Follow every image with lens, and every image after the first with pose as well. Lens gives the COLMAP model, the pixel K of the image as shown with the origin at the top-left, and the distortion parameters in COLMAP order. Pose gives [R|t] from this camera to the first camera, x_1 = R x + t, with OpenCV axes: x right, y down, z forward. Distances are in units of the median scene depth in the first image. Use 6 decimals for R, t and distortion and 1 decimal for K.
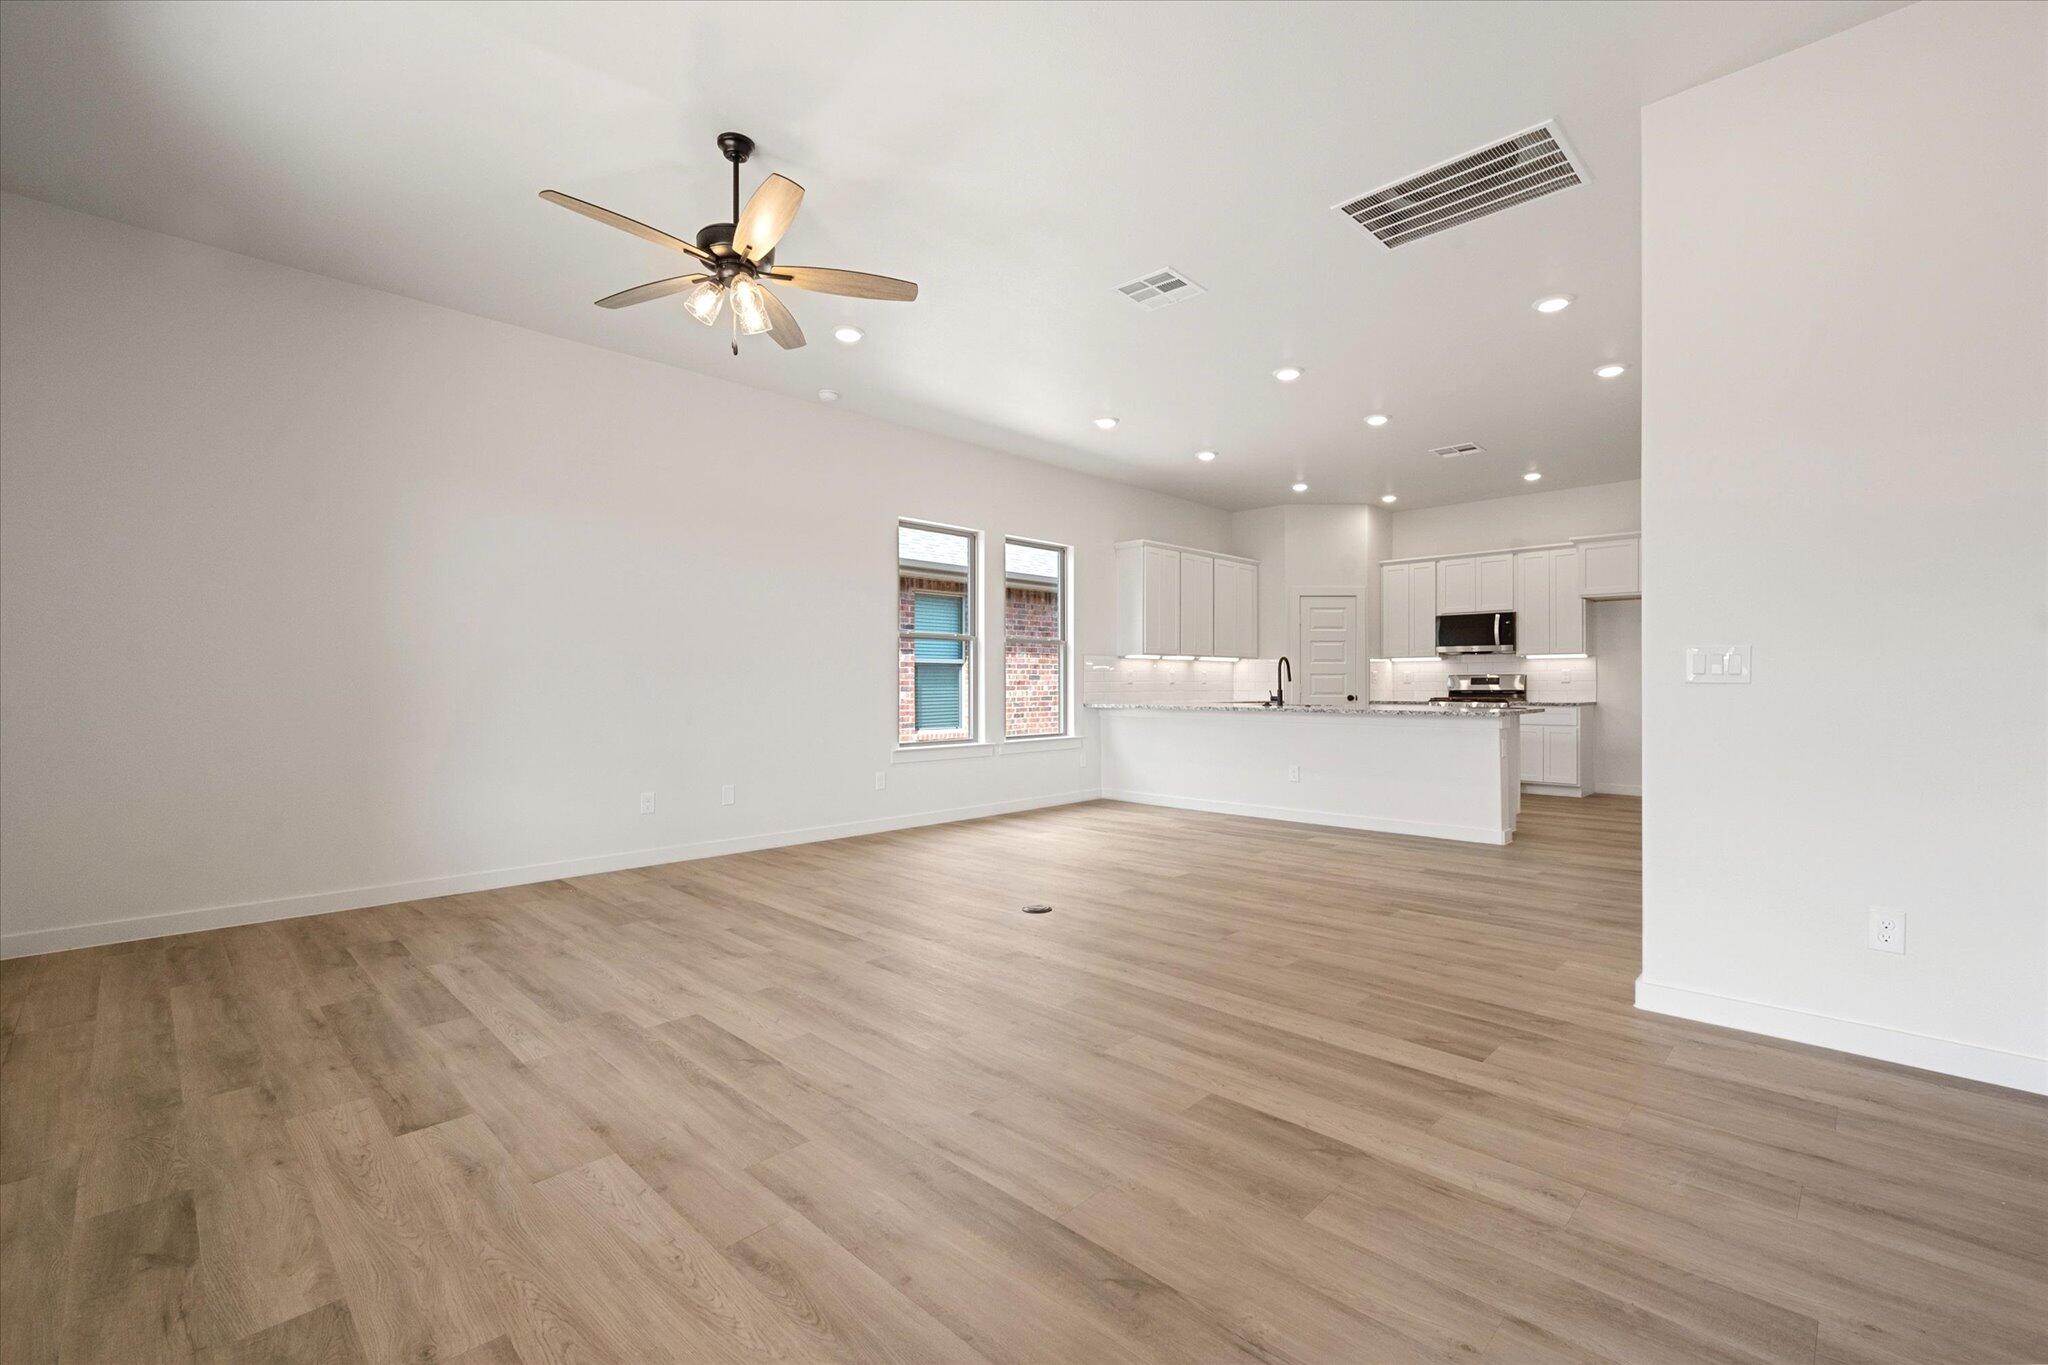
lens RADIAL K [[879.3, 0, 1028.5], [0, 879.3, 675.3], [0, 0, 1]] dist [0.000791, 0.000092]
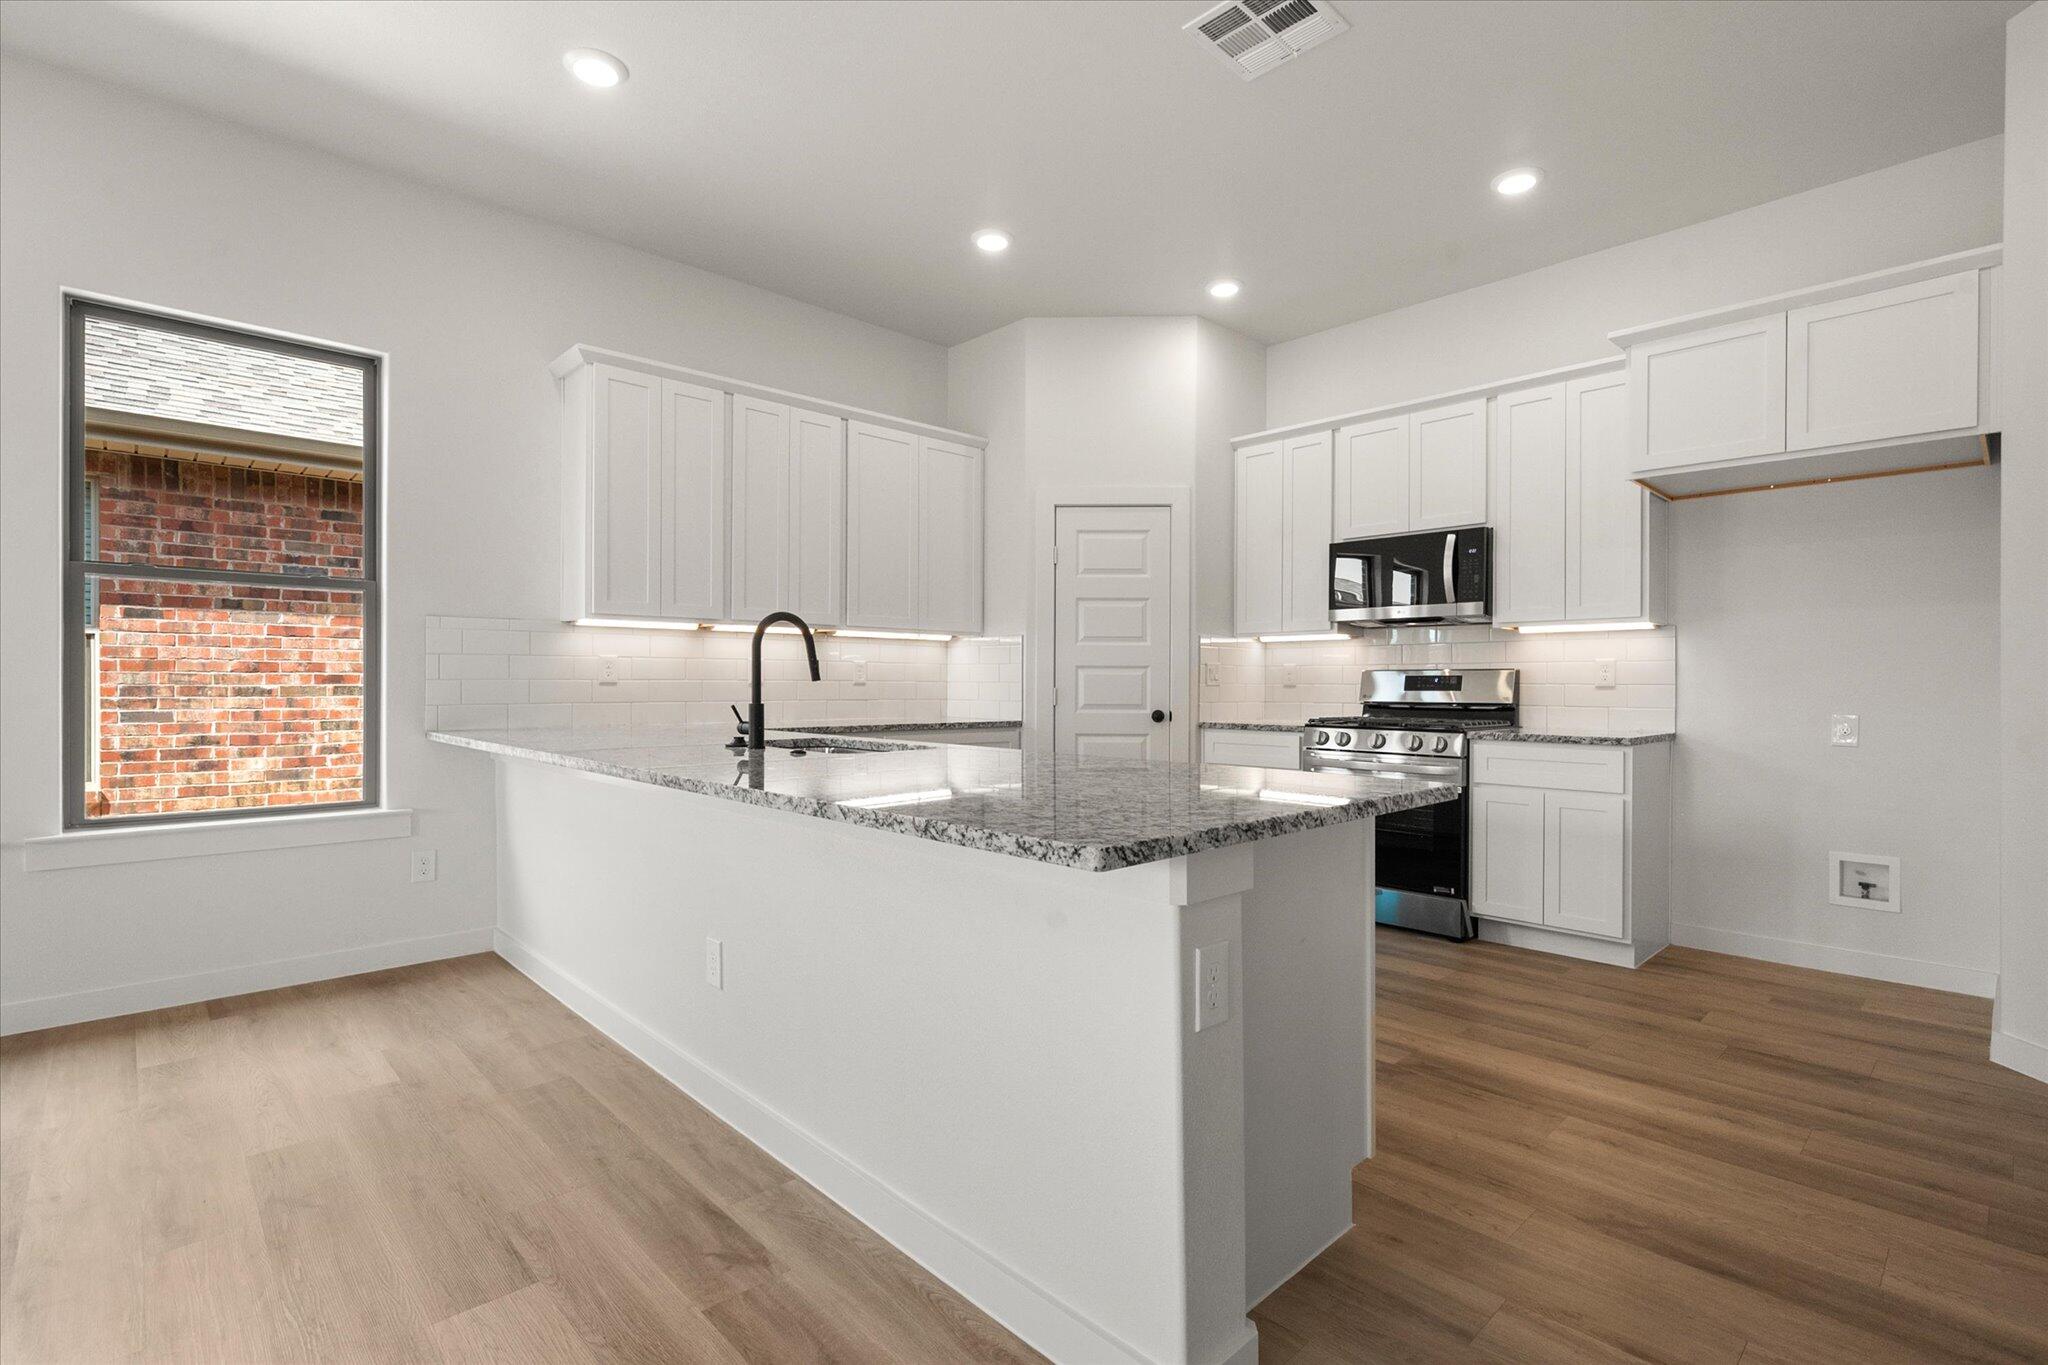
lens RADIAL K [[956.3, 0, 1027.6], [0, 956.3, 676.8], [0, 0, 1]] dist [0.001304, -0.000099]
pose [[0.999335, 0.005354, -0.036078, 0.334973], [-0.005278, 0.999984, 0.002190, 0.003461], [0.036089, -0.001998, 0.999347, 0.504546]]
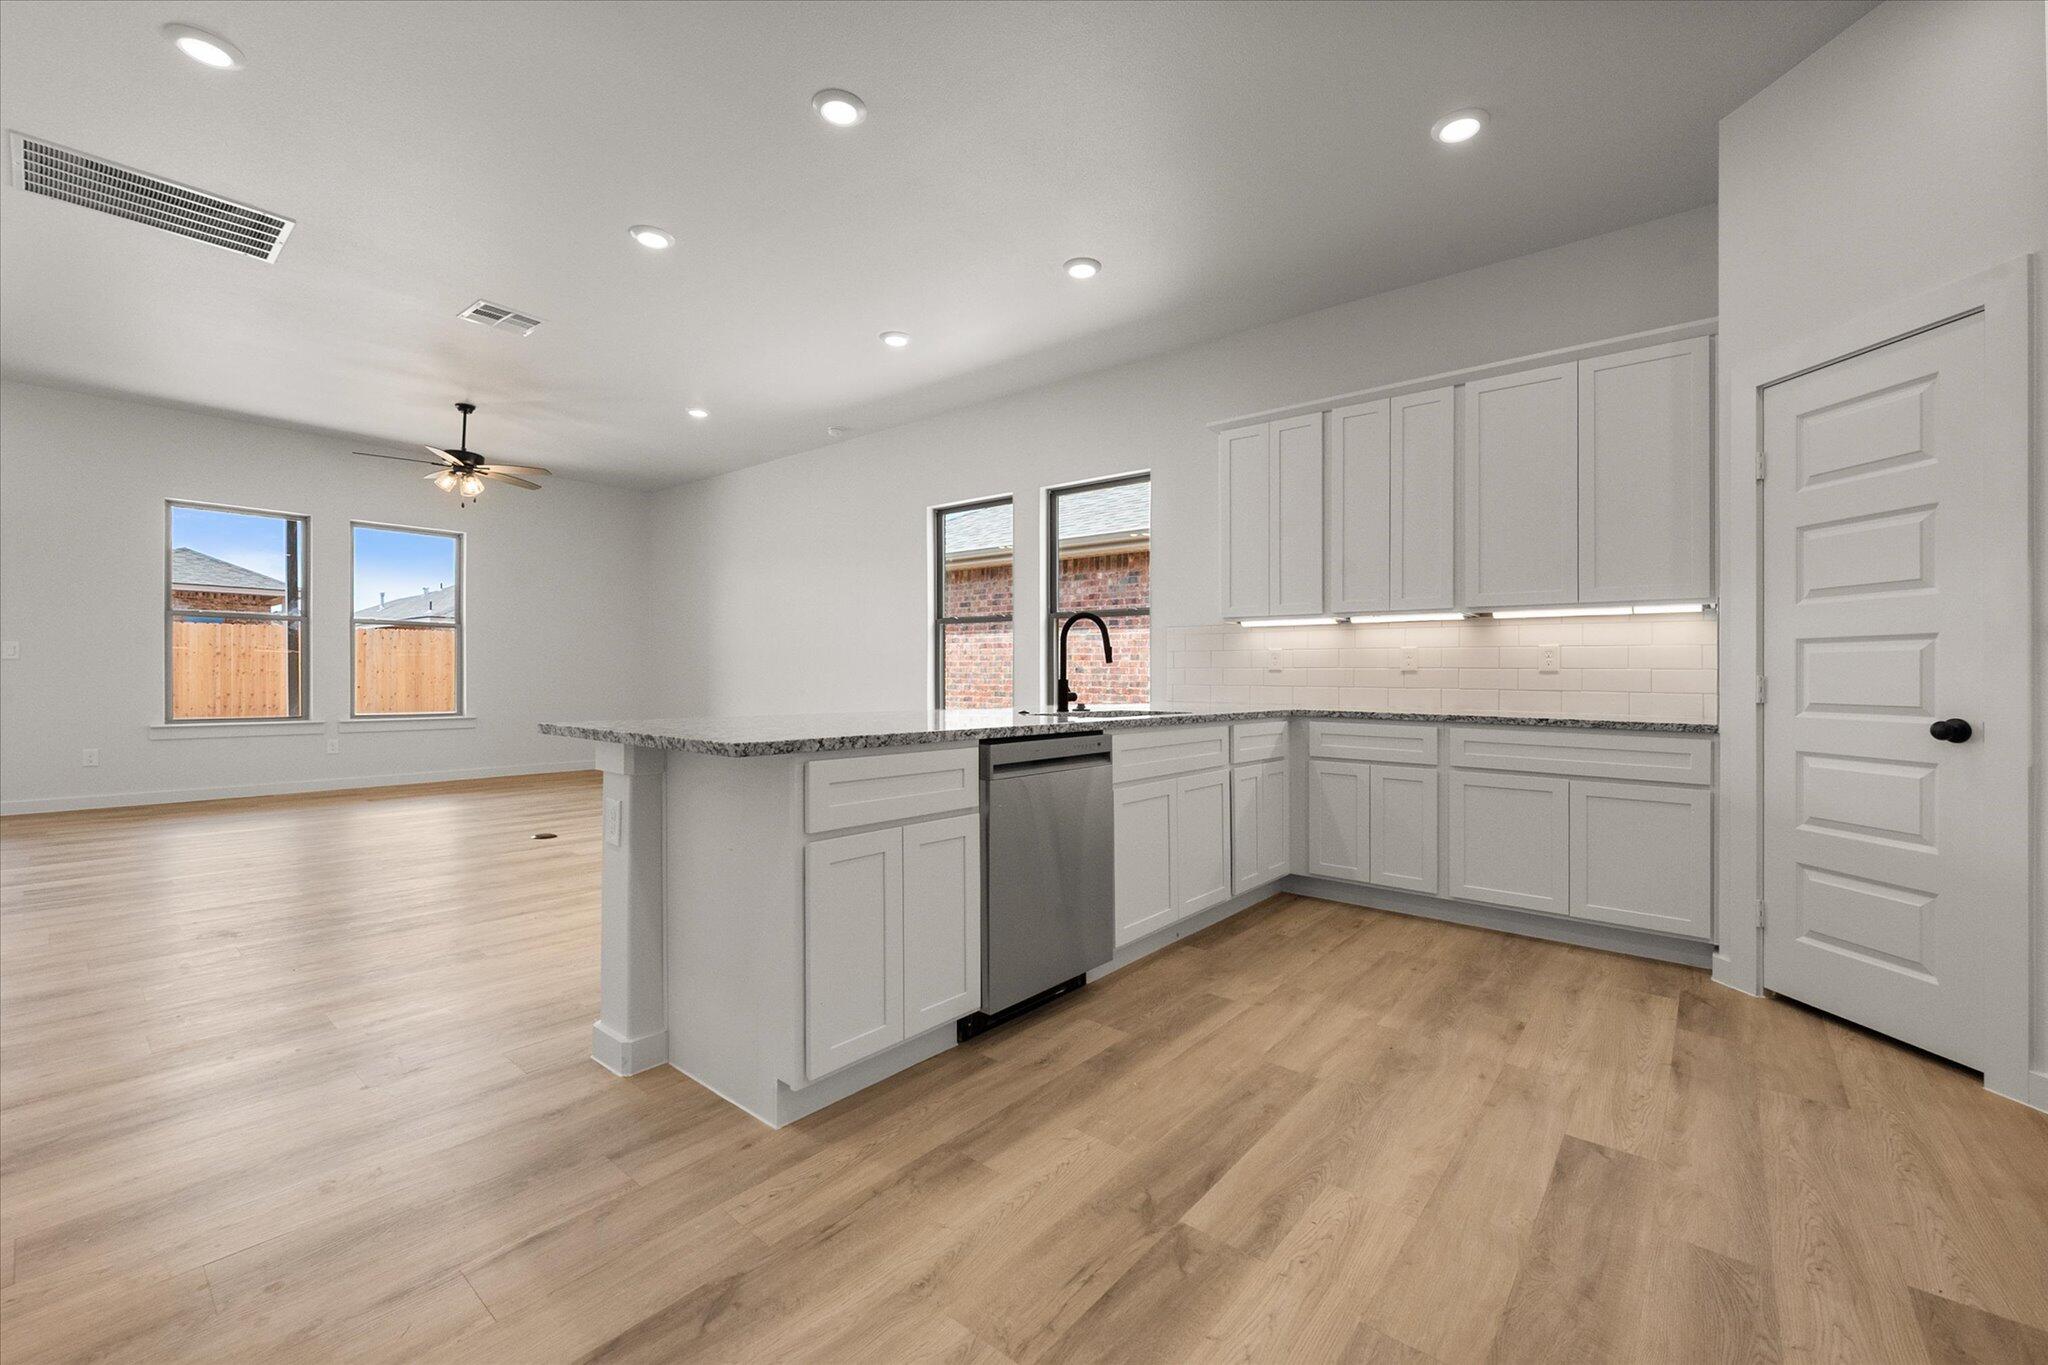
lens RADIAL K [[834.6, 0, 1025.6], [0, 834.6, 678.1], [0, 0, 1]] dist [0.003254, 0.000152]
pose [[0.076580, 0.006235, -0.997044, 0.620853], [-0.000747, 0.999981, 0.006196, 0.010212], [0.997063, 0.000270, 0.076583, 0.771069]]
